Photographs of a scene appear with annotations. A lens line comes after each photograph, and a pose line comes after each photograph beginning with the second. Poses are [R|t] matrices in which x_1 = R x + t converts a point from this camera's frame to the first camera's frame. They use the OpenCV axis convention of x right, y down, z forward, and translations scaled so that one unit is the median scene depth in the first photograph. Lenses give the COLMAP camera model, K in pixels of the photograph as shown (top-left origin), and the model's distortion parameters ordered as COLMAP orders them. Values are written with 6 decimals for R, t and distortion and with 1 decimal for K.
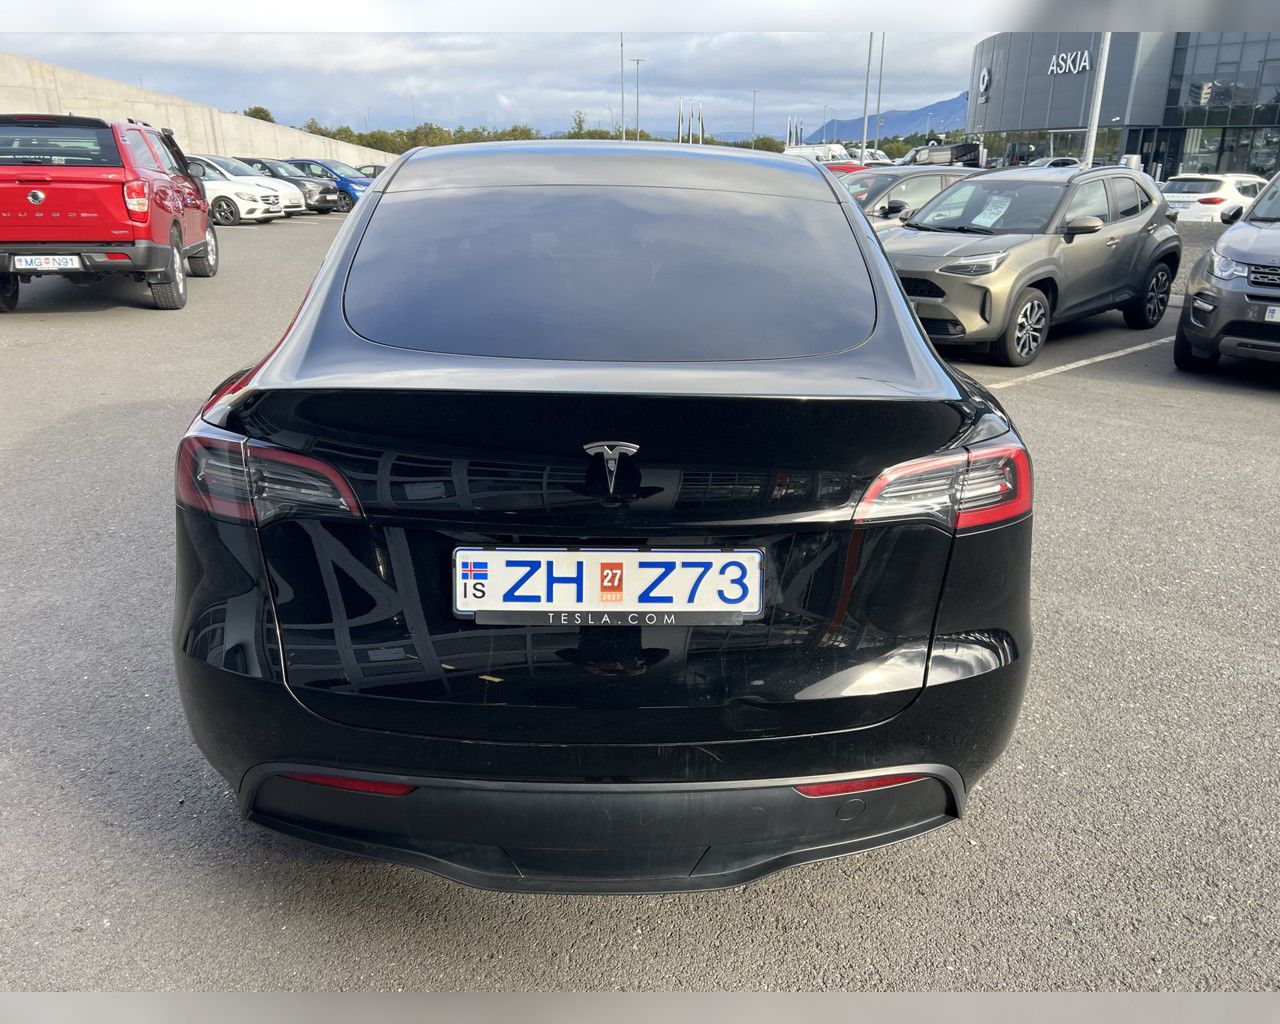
lens RADIAL K [[958.7, 0, 640.0], [0, 958.7, 512.0], [0, 0, 1]] dist [0.058644, -0.075660]
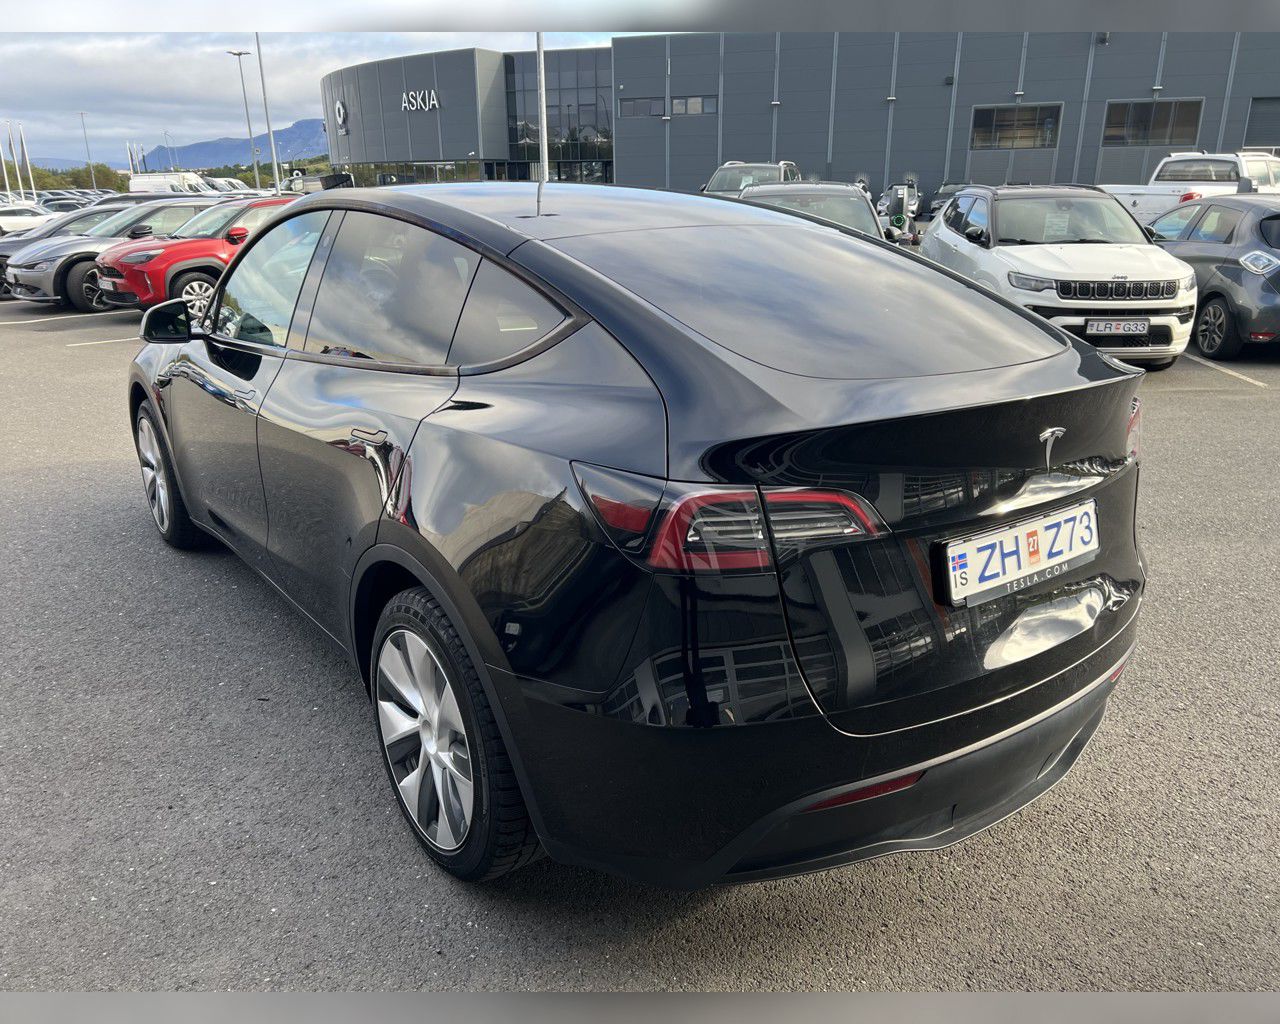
lens RADIAL K [[958.7, 0, 640.0], [0, 958.7, 512.0], [0, 0, 1]] dist [0.058644, -0.075660]
pose [[0.815247, -0.185666, 0.548543, -1.054384], [0.200482, 0.979126, 0.033448, -0.105815], [-0.543303, 0.082705, 0.835453, 0.251098]]
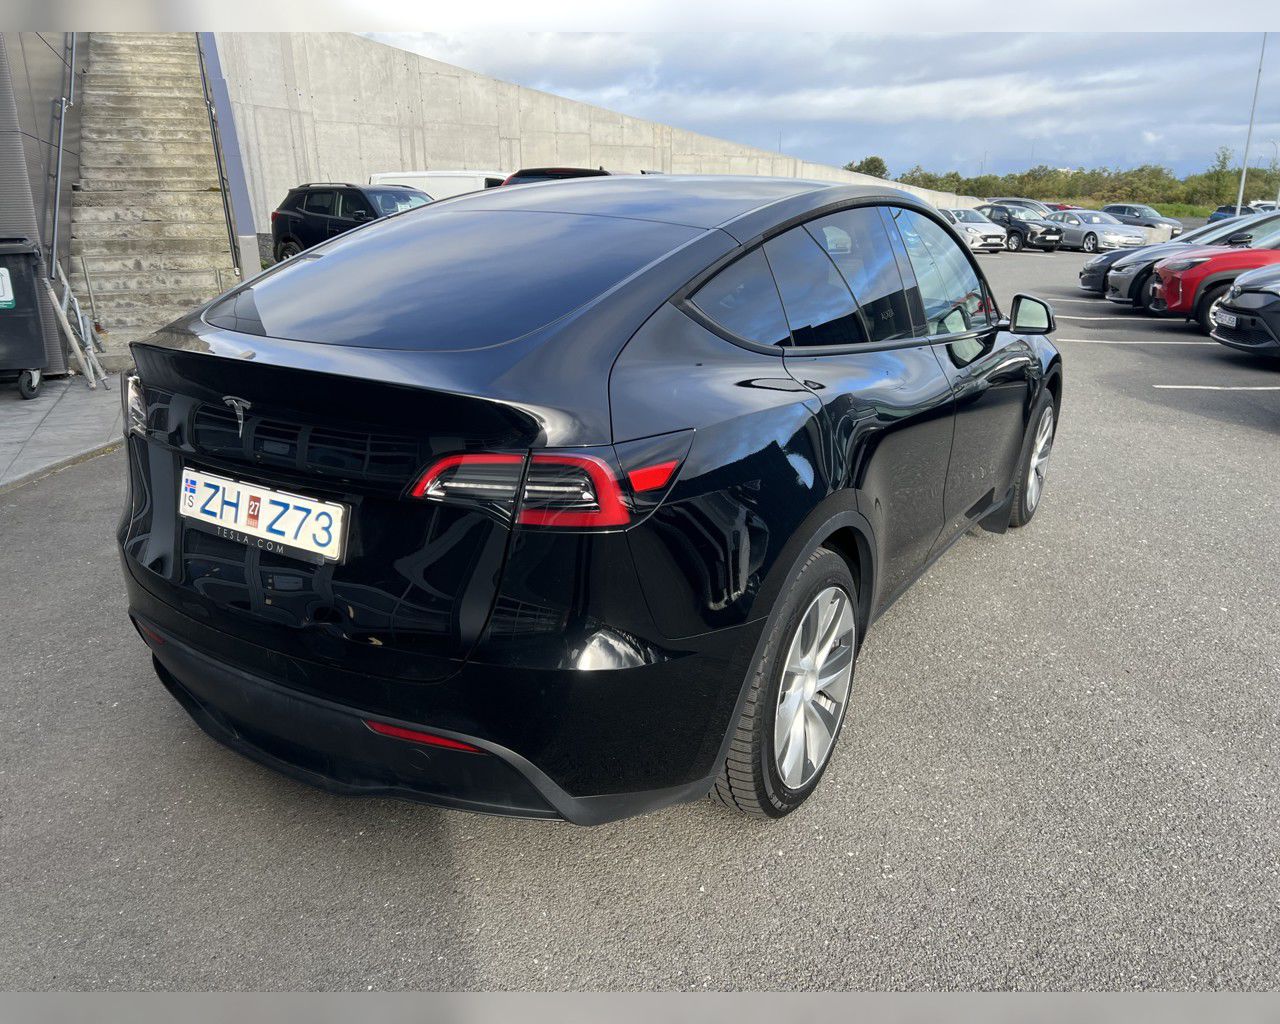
lens RADIAL K [[958.7, 0, 640.0], [0, 958.7, 512.0], [0, 0, 1]] dist [0.058644, -0.075660]
pose [[0.828648, 0.161438, -0.535986, 1.033723], [-0.183746, 0.982901, 0.011972, -0.032670], [0.528753, 0.088565, 0.844142, 0.200548]]
